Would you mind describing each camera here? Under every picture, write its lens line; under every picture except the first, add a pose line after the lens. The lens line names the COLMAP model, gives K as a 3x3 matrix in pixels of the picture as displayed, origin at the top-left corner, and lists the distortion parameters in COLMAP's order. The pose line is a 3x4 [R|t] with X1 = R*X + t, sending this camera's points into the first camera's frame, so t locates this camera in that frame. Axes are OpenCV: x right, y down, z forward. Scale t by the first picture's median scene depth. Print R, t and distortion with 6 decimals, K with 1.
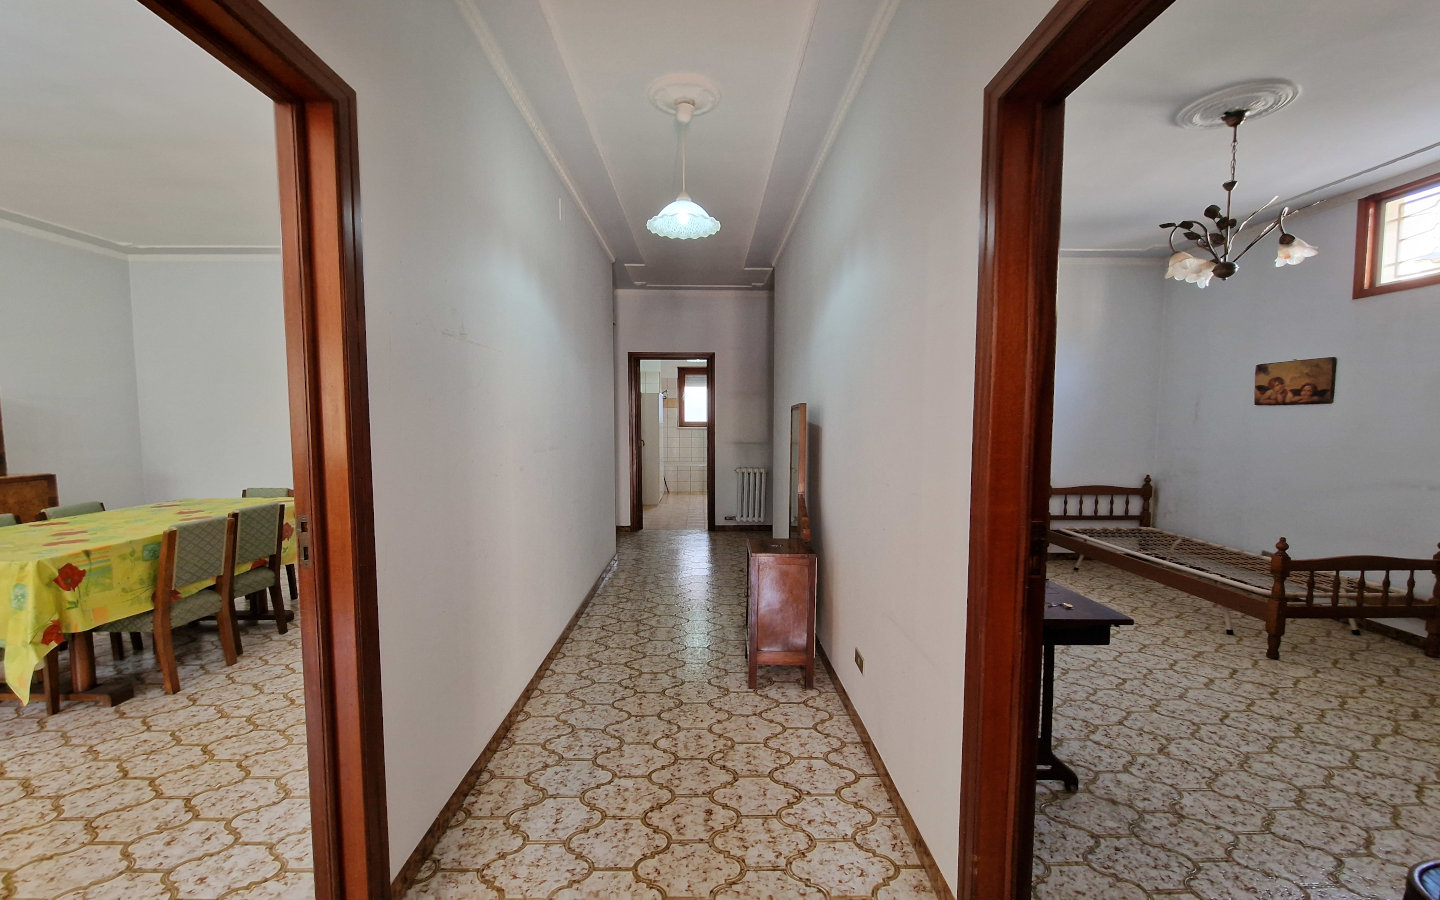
lens RADIAL K [[603.1, 0, 720.0], [0, 603.1, 450.0], [0, 0, 1]] dist [-0.008421, 0.000315]
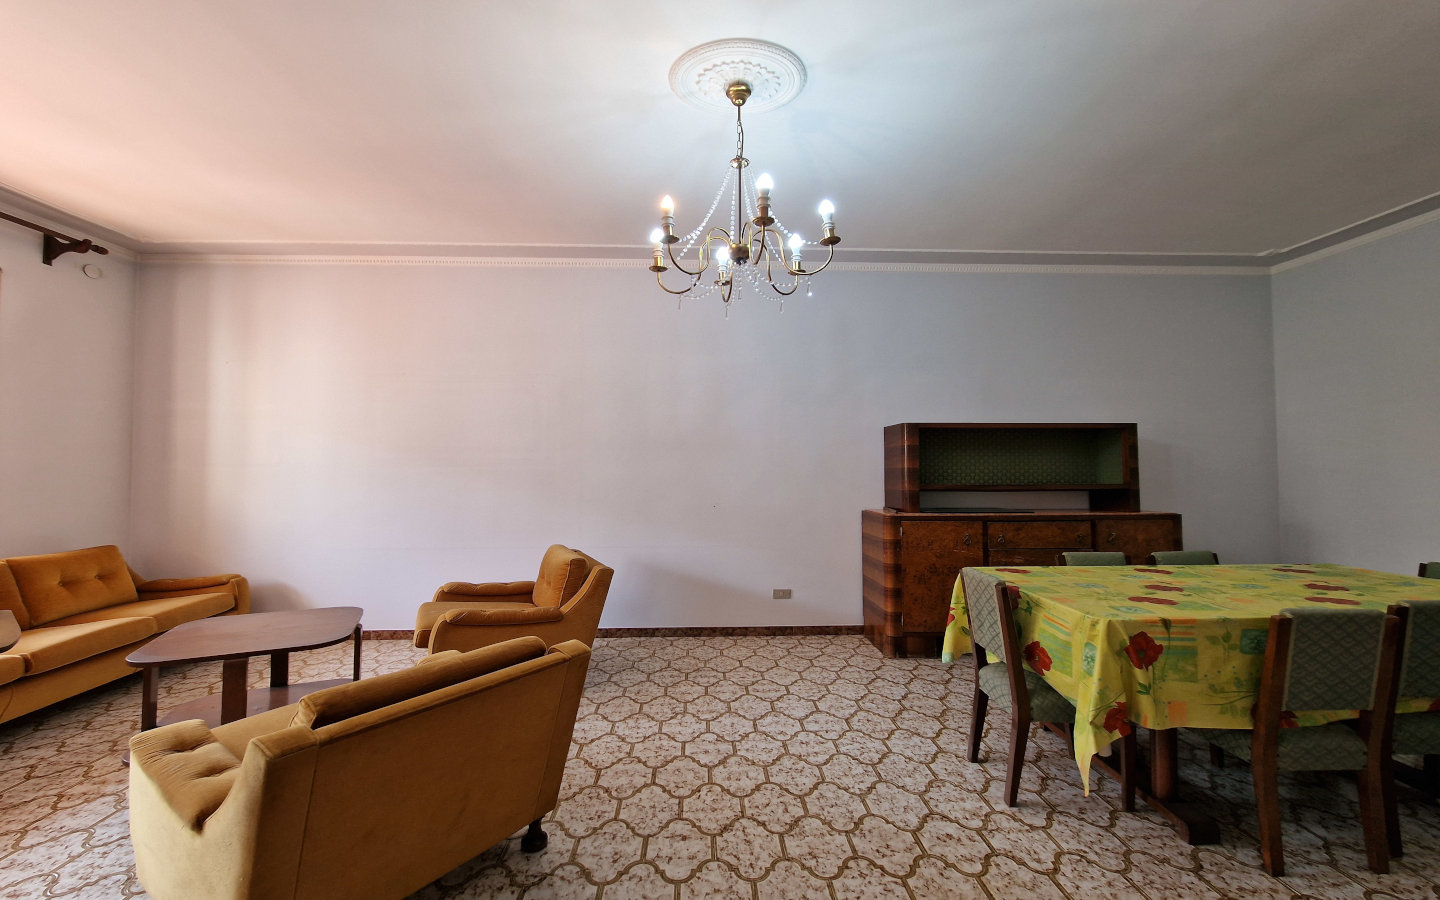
lens RADIAL K [[587.2, 0, 720.0], [0, 587.2, 450.0], [0, 0, 1]] dist [-0.001967, -0.007995]
pose [[0.010150, -0.026076, -0.999608, -0.299267], [-0.054259, 0.998173, -0.026589, 0.005801], [0.998475, 0.054508, 0.008716, 0.385093]]
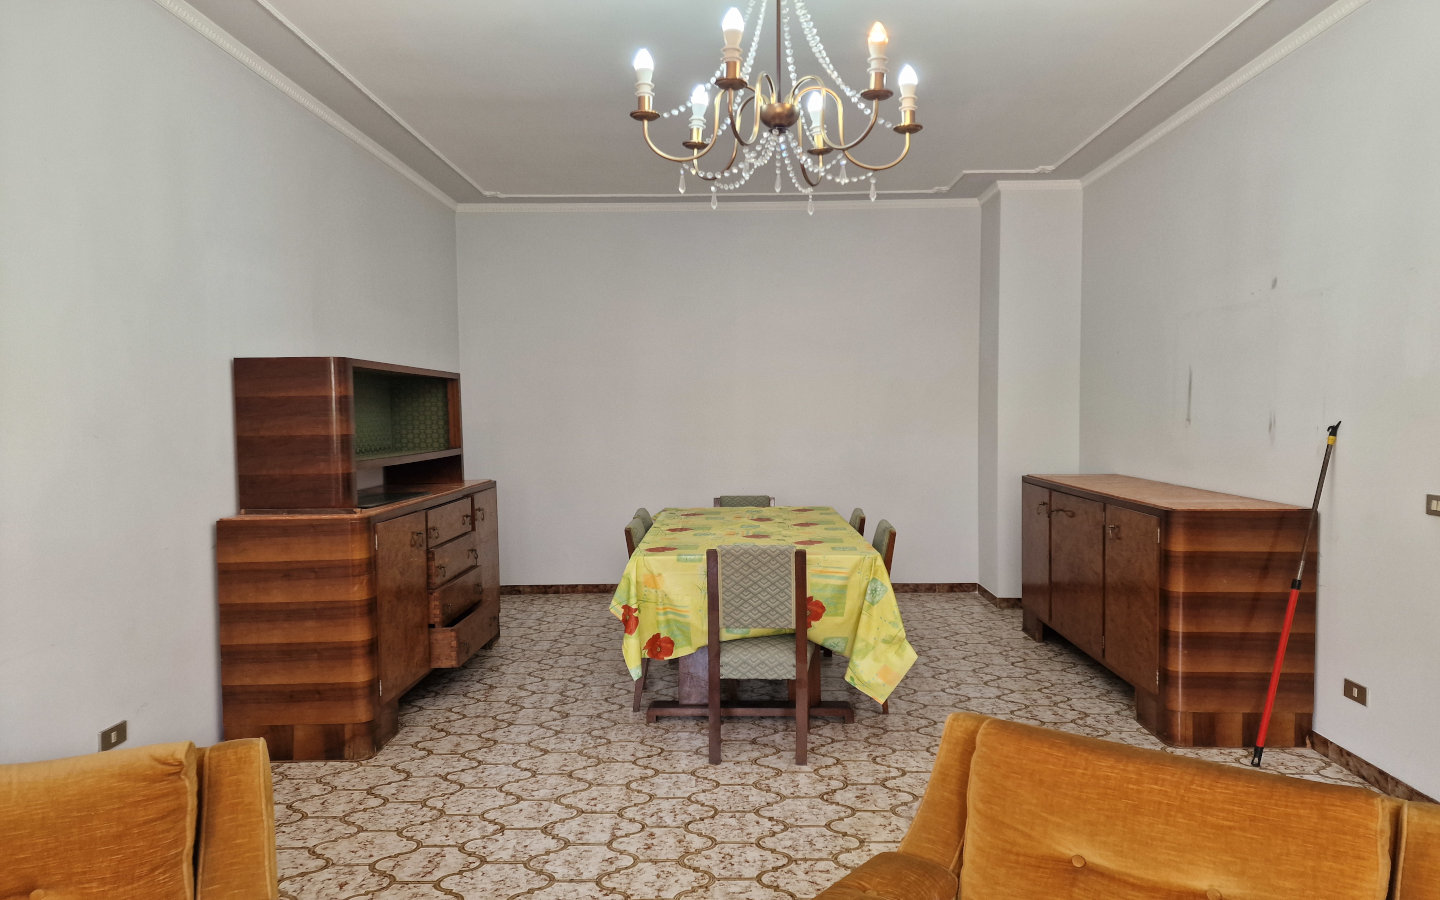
lens RADIAL K [[944.3, 0, 720.0], [0, 944.3, 450.0], [0, 0, 1]] dist [0.003535, 0.000457]
pose [[0.998743, -0.011706, -0.048747, -1.095934], [0.010945, 0.999815, -0.015845, 0.032329], [0.048924, 0.015292, 0.998685, -0.438657]]
